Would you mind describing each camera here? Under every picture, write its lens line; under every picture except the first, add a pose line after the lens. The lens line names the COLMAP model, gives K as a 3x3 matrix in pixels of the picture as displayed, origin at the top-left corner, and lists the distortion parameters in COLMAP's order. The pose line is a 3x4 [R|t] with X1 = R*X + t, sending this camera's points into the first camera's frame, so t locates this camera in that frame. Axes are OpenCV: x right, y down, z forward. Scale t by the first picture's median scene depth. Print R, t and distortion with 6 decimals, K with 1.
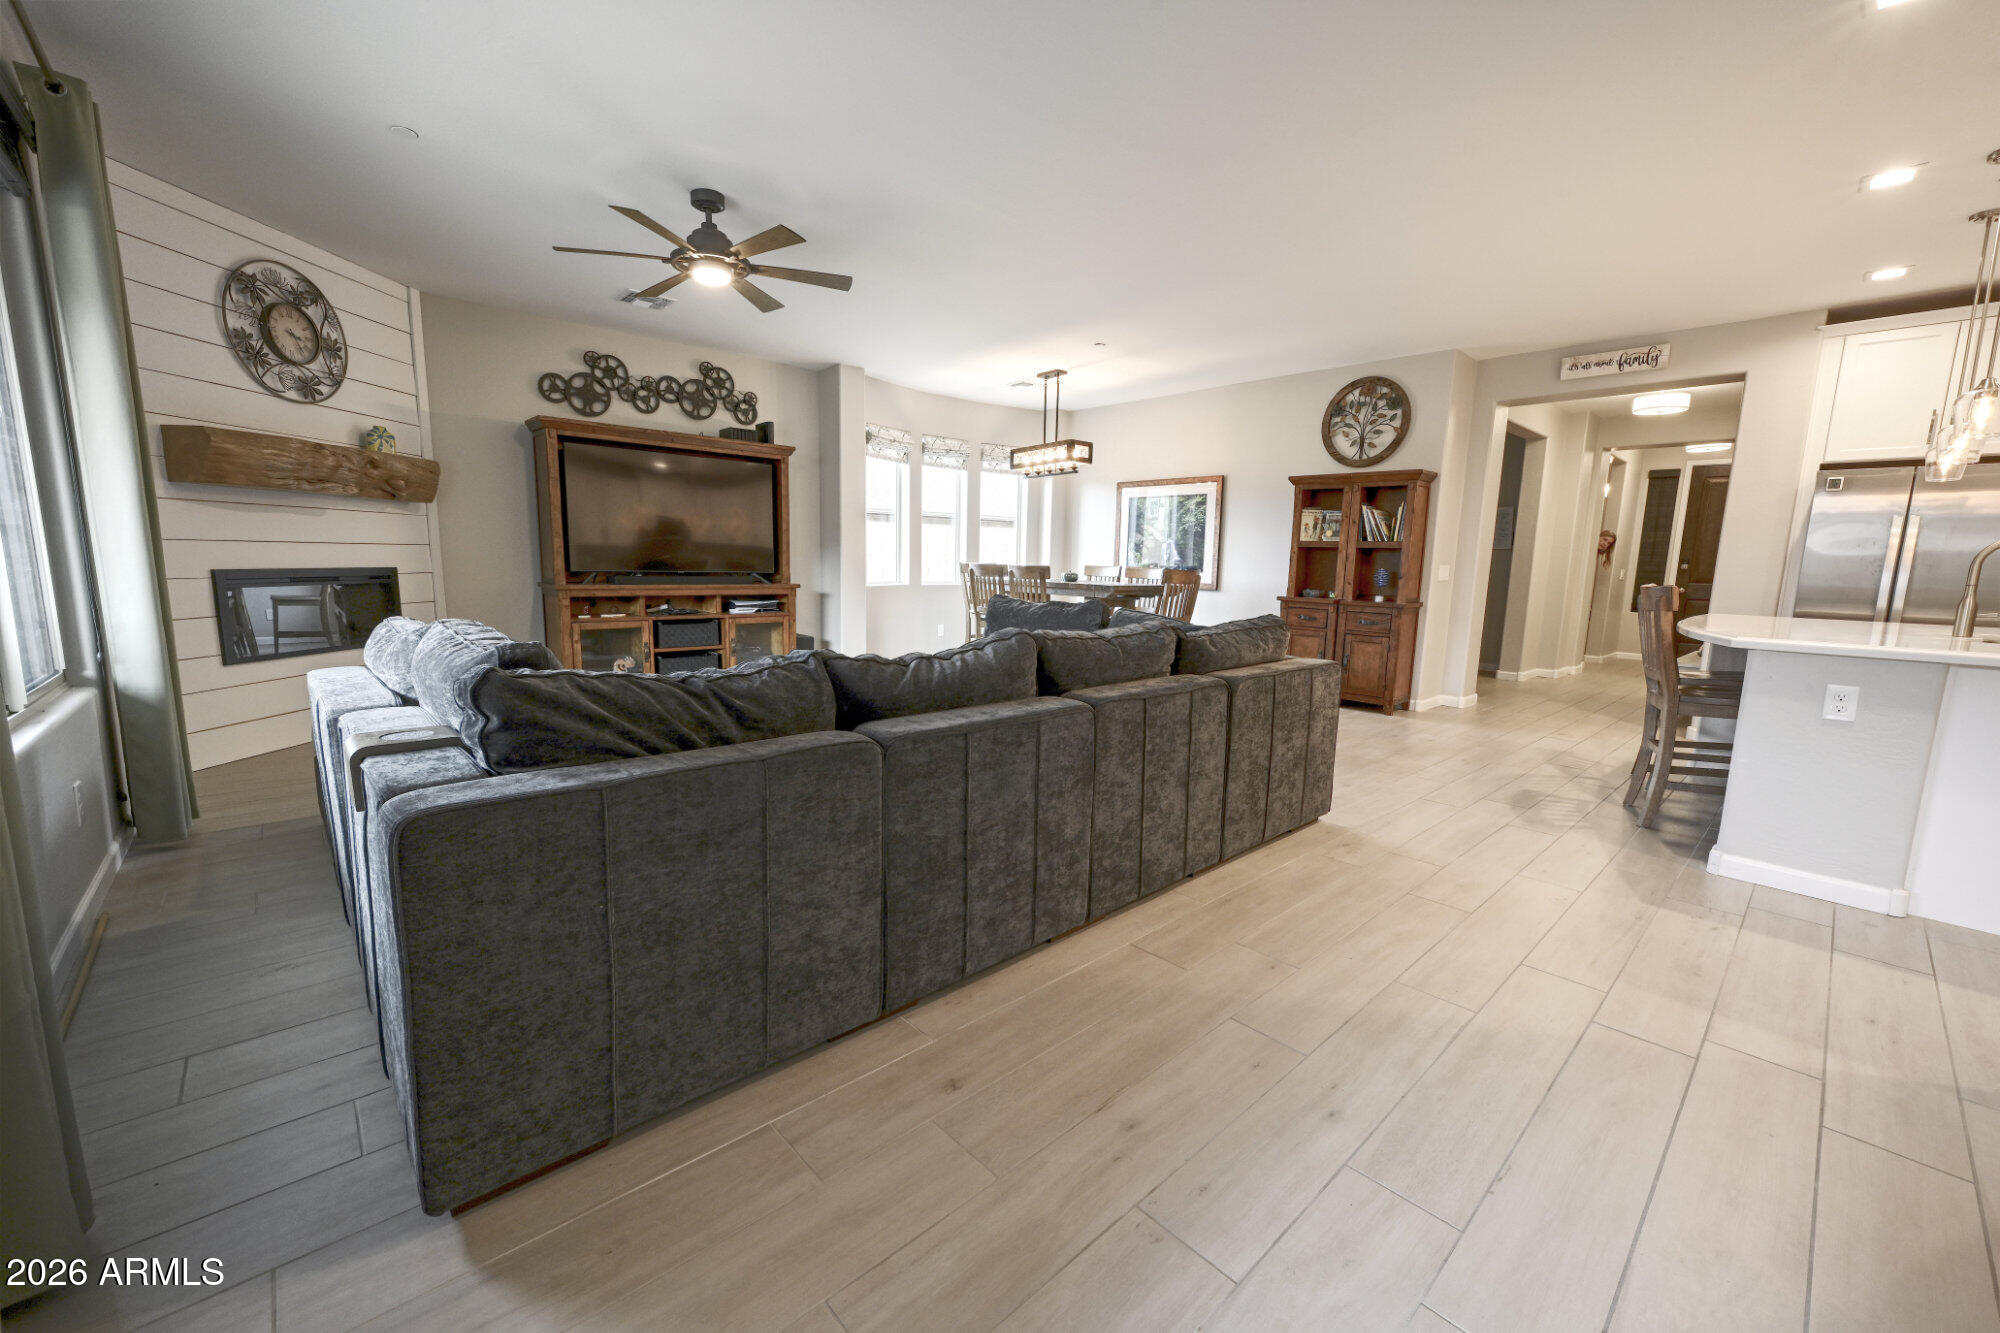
lens RADIAL K [[786.1, 0, 1005.2], [0, 786.1, 677.1], [0, 0, 1]] dist [-0.000121, -0.000217]
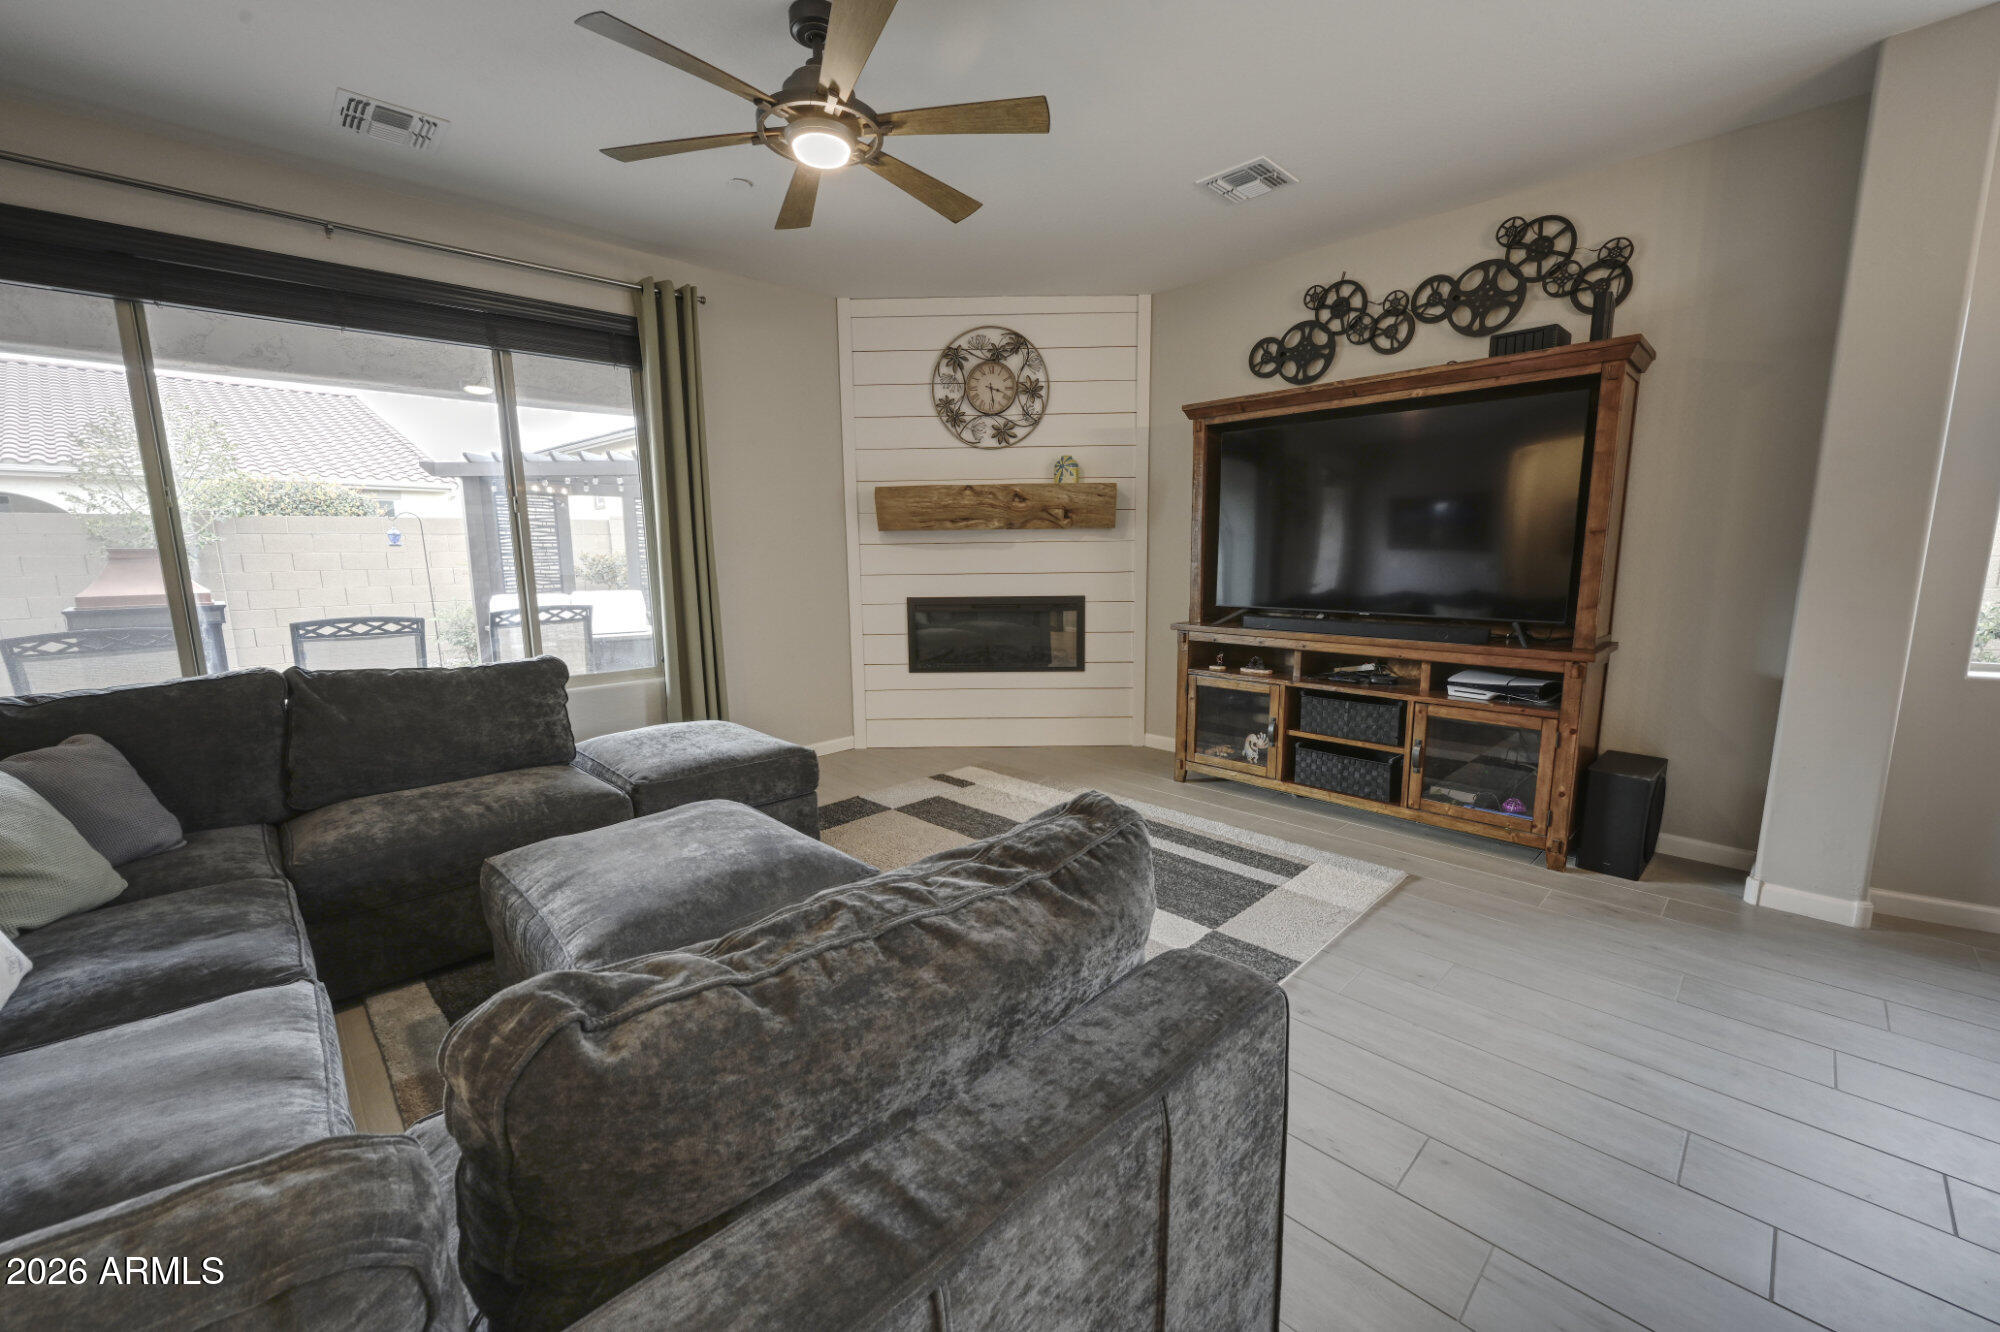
lens RADIAL K [[795.7, 0, 1007.1], [0, 795.7, 673.0], [0, 0, 1]] dist [0.000524, -0.001186]
pose [[0.022532, 0.130767, -0.991157, 0.199168], [-0.140217, 0.982023, 0.126375, -0.139744], [0.989864, 0.136130, 0.040462, 0.778088]]
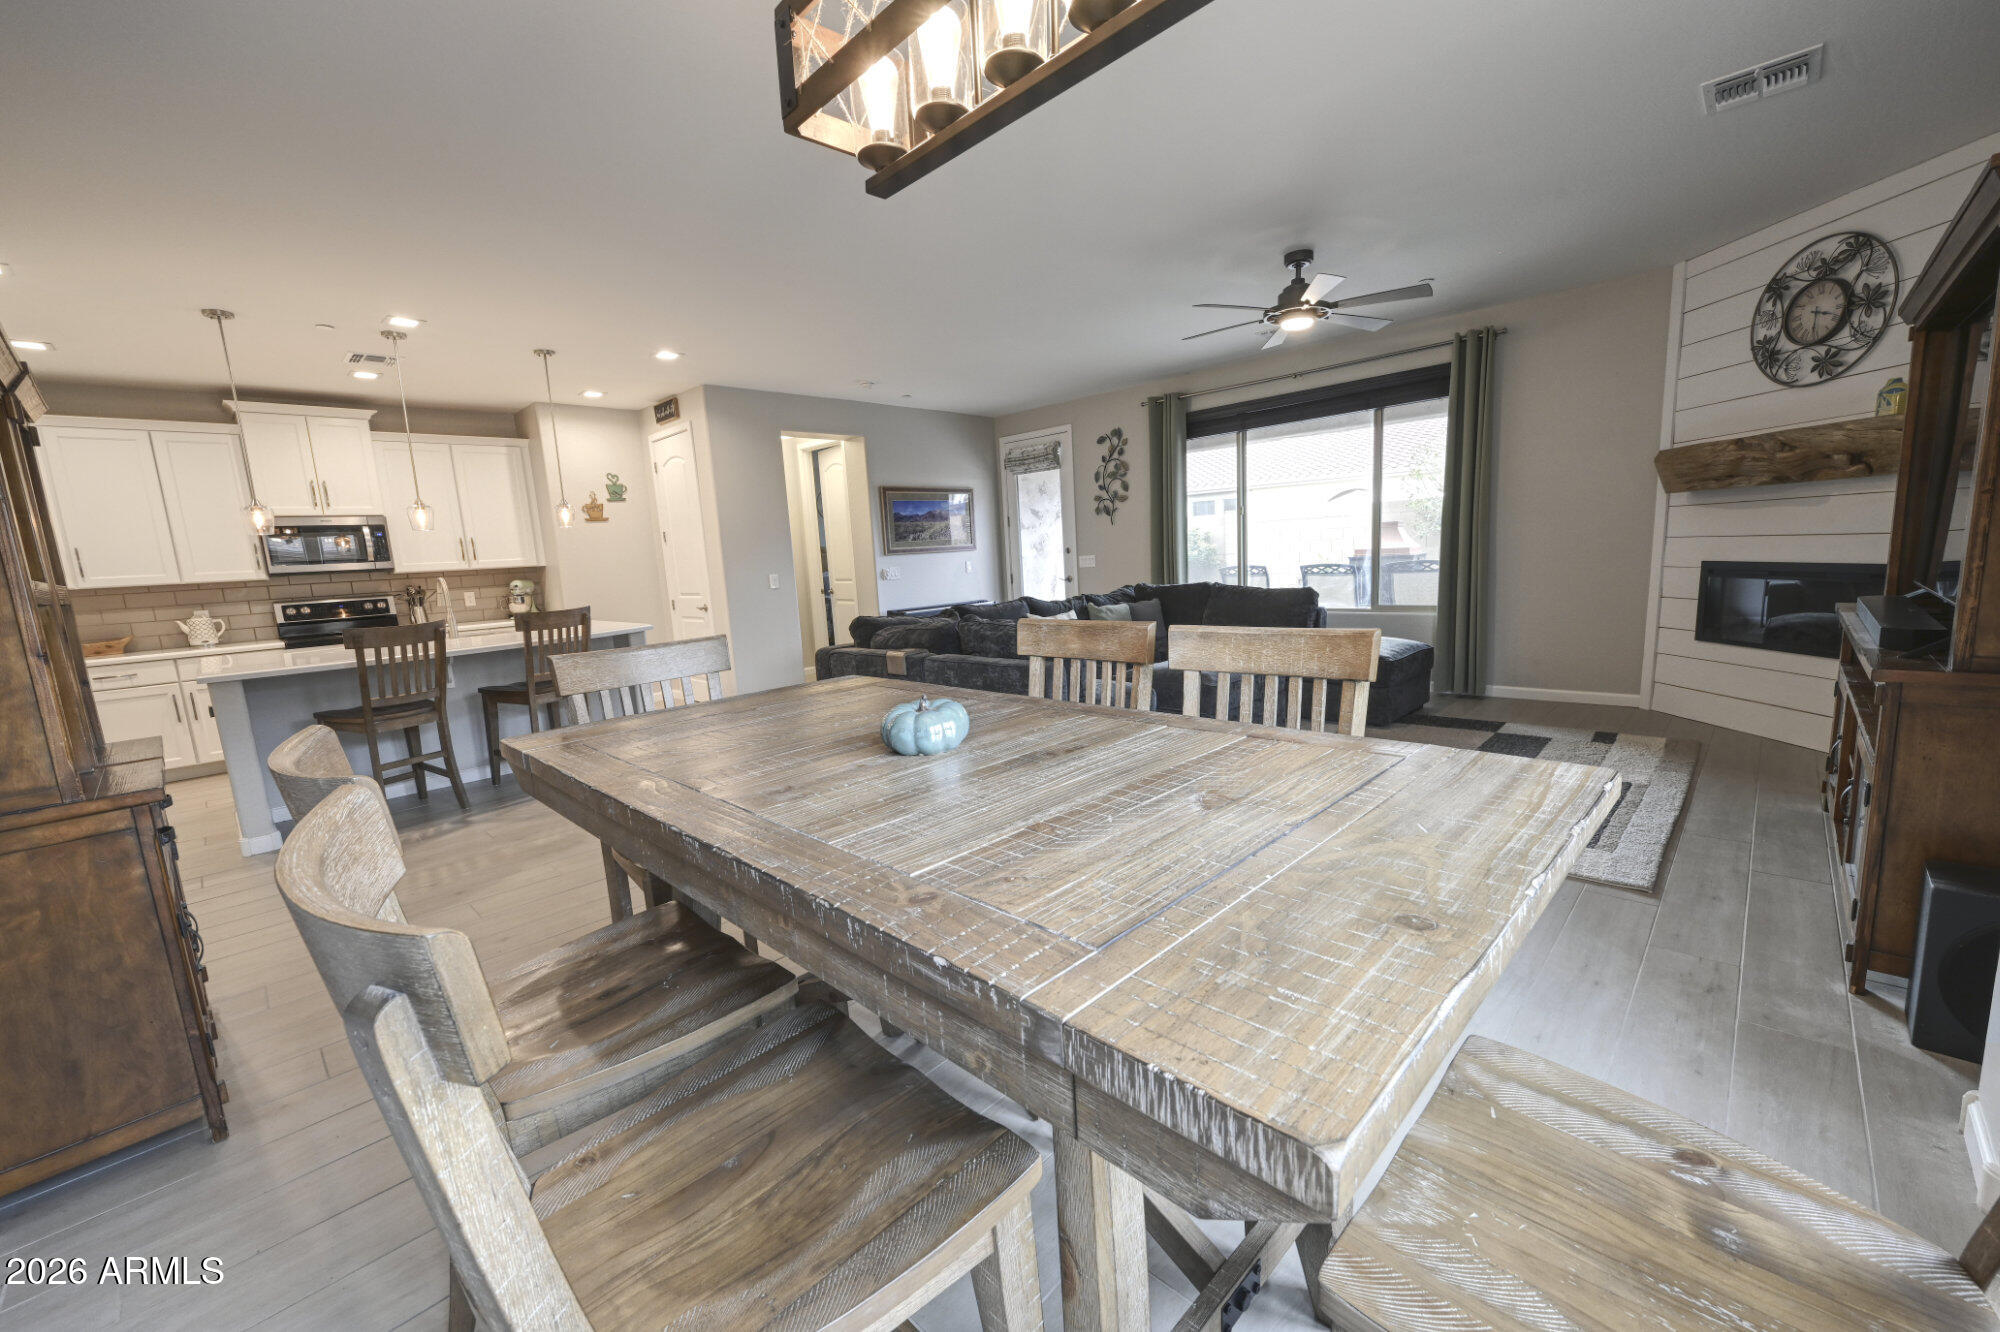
lens RADIAL K [[795.7, 0, 1007.1], [0, 795.7, 673.0], [0, 0, 1]] dist [0.000524, -0.001186]
pose [[-0.998304, 0.040496, -0.041831, 0.083927], [0.026100, 0.953515, 0.300214, -0.253662], [0.052044, 0.298613, -0.952954, 1.493538]]
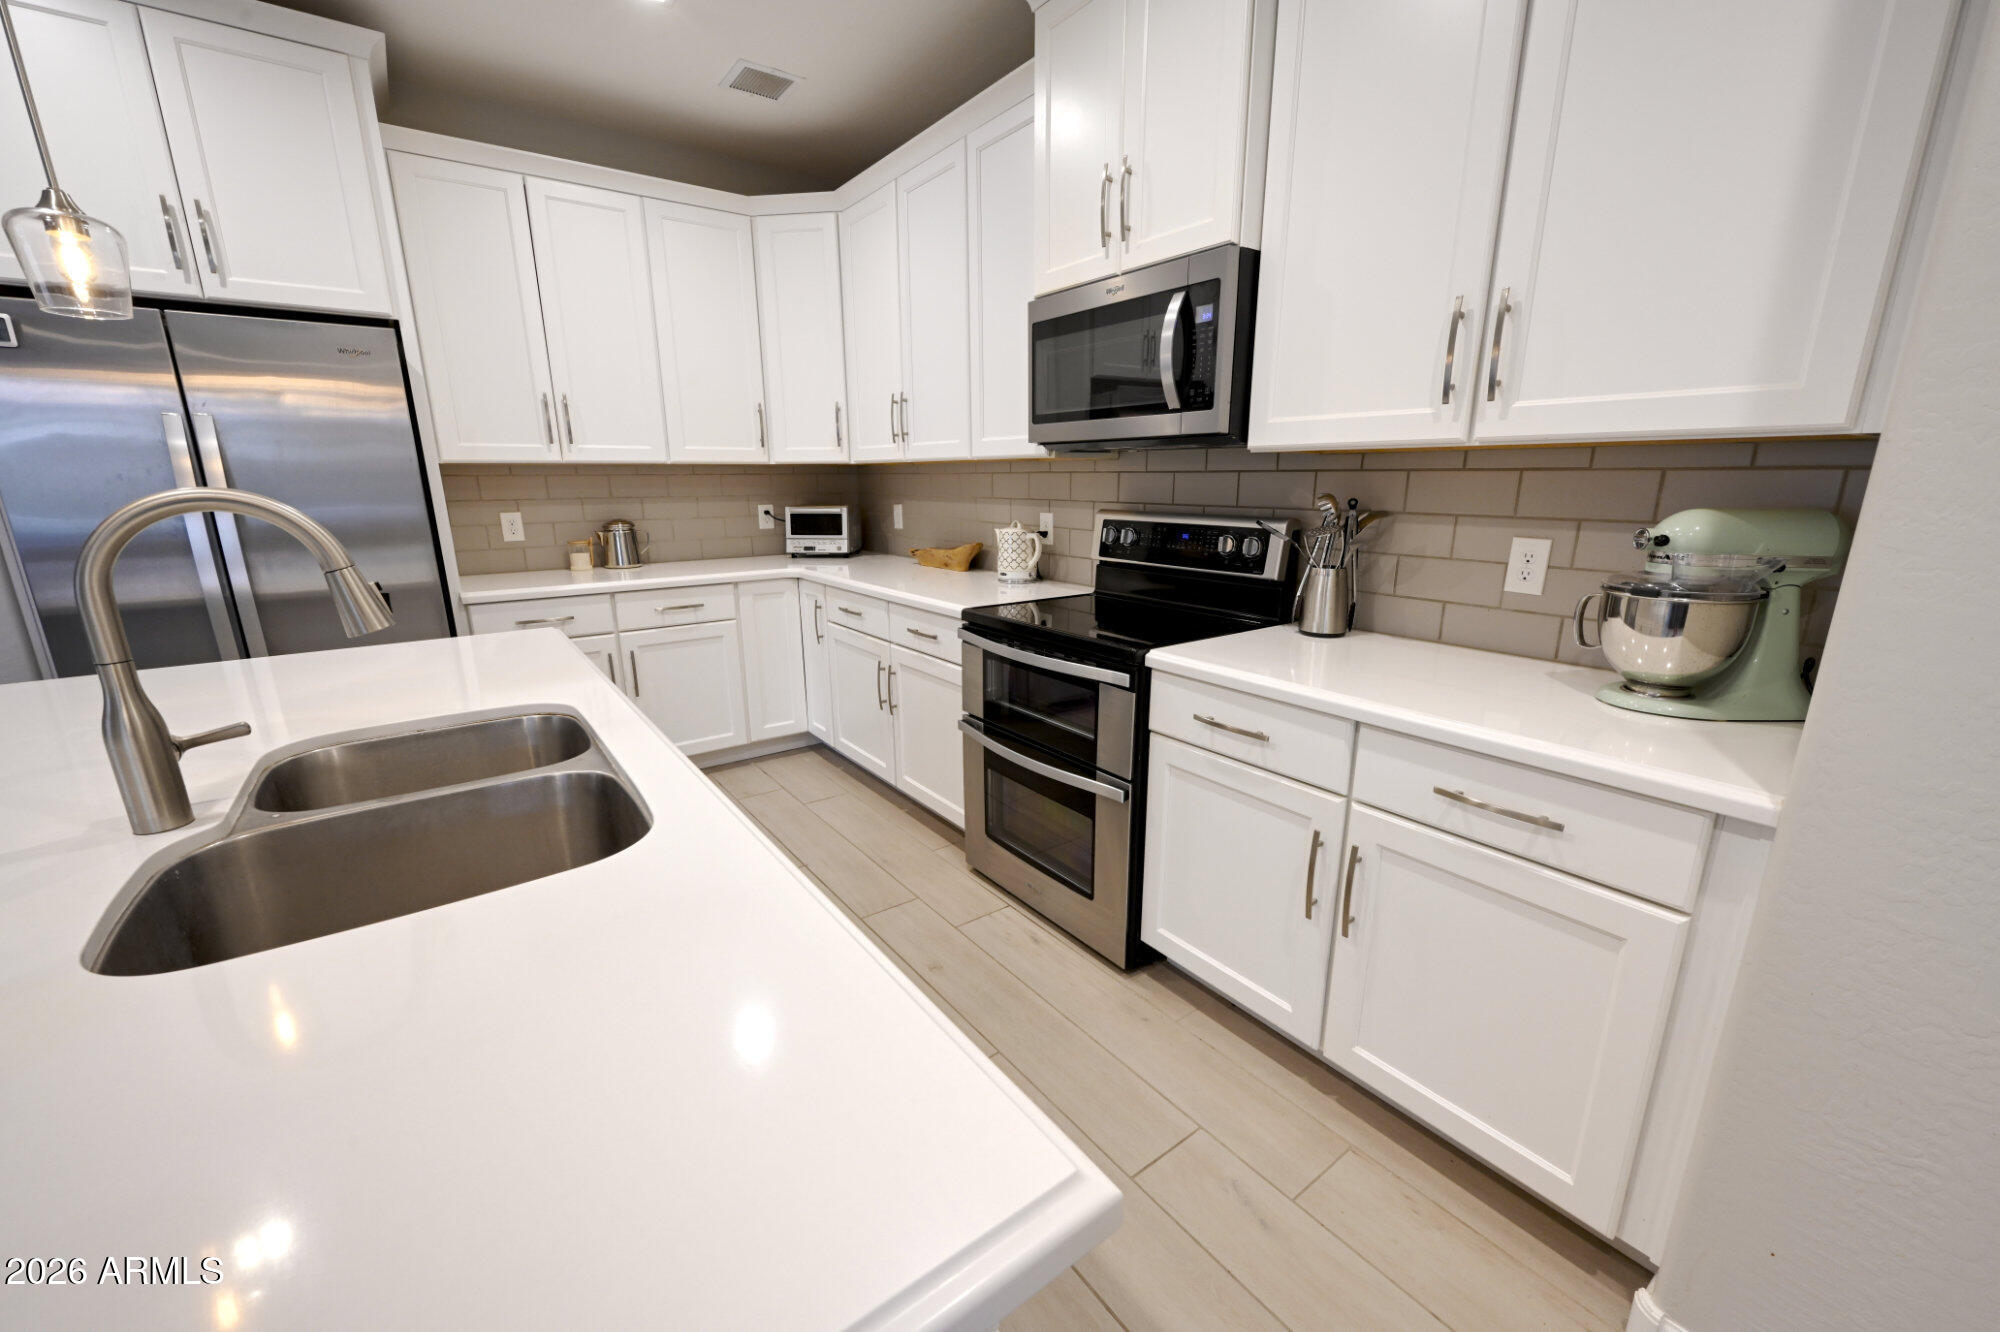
lens RADIAL K [[786.1, 0, 1005.2], [0, 786.1, 676.6], [0, 0, 1]] dist [-0.000121, -0.000217]
pose [[0.104931, -0.268818, 0.957458, 0.552781], [0.155096, 0.955416, 0.251247, -0.074897], [-0.982311, 0.122134, 0.141946, 0.358604]]
